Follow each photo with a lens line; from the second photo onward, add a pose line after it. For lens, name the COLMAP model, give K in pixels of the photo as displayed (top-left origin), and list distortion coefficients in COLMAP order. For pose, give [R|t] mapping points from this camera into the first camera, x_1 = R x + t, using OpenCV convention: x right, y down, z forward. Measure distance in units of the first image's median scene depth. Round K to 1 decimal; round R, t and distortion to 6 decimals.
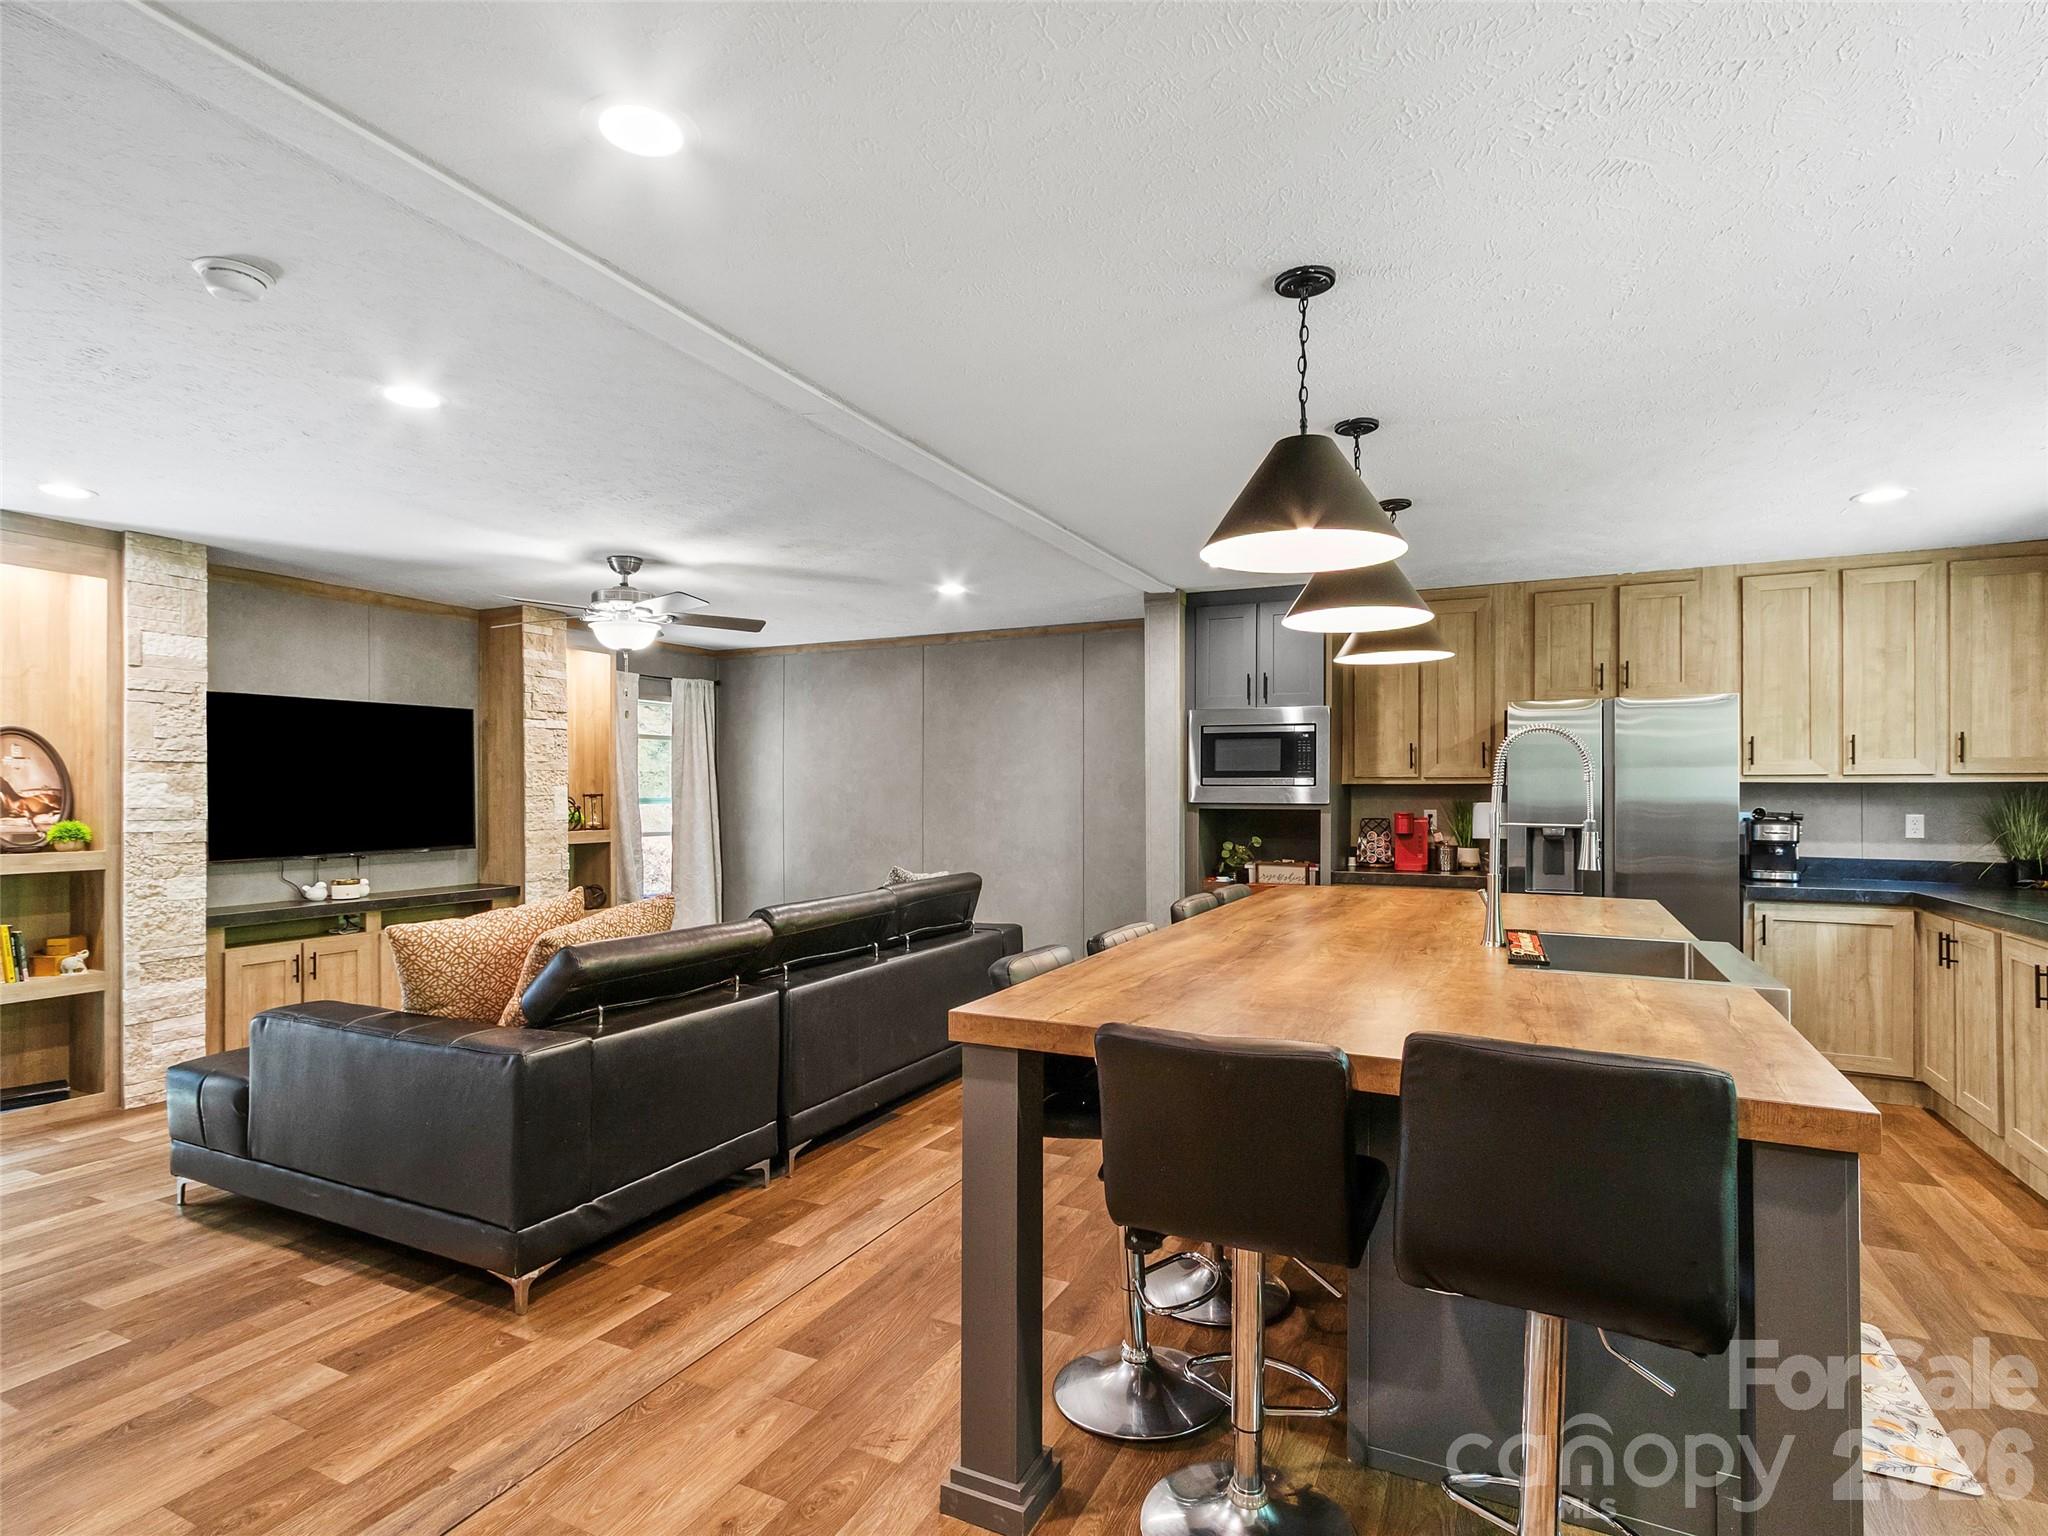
lens RADIAL K [[1048.1, 0, 1015.1], [0, 1048.1, 790.1], [0, 0, 1]] dist [0.002040, -0.001035]
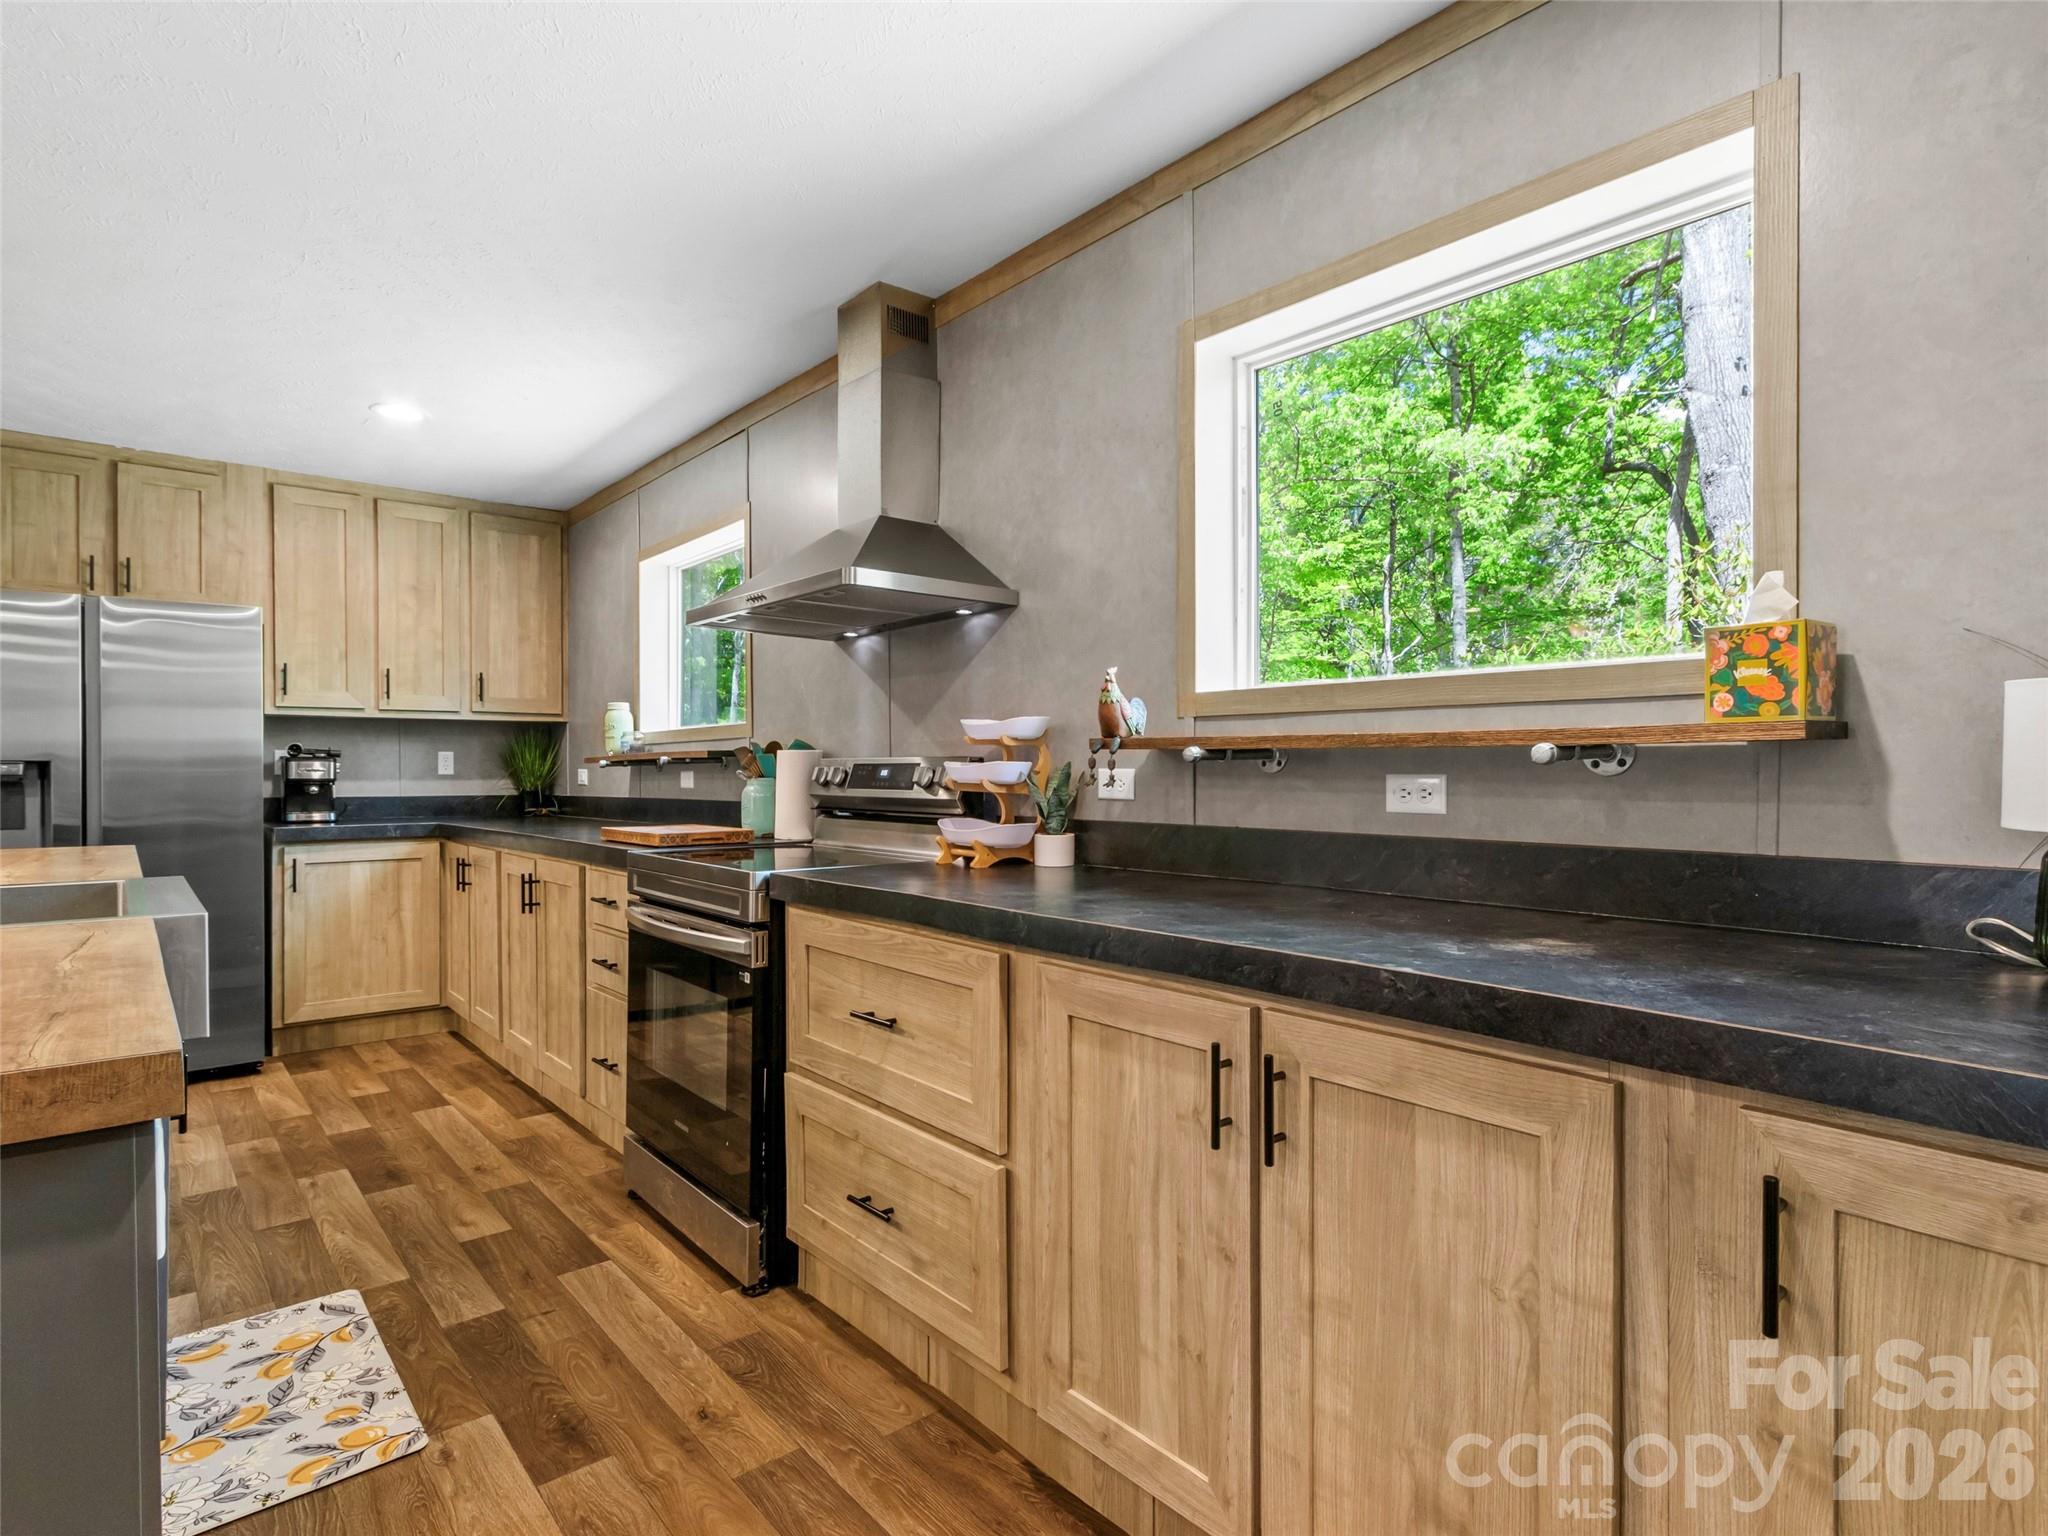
lens RADIAL K [[1058.3, 0, 1013.0], [0, 1058.3, 767.4], [0, 0, 1]] dist [0.001245, -0.001417]
pose [[0.392767, -0.004982, 0.919625, 0.115122], [0.001272, 0.999987, 0.004874, 0.034883], [-0.919637, -0.000745, 0.392768, 0.071617]]
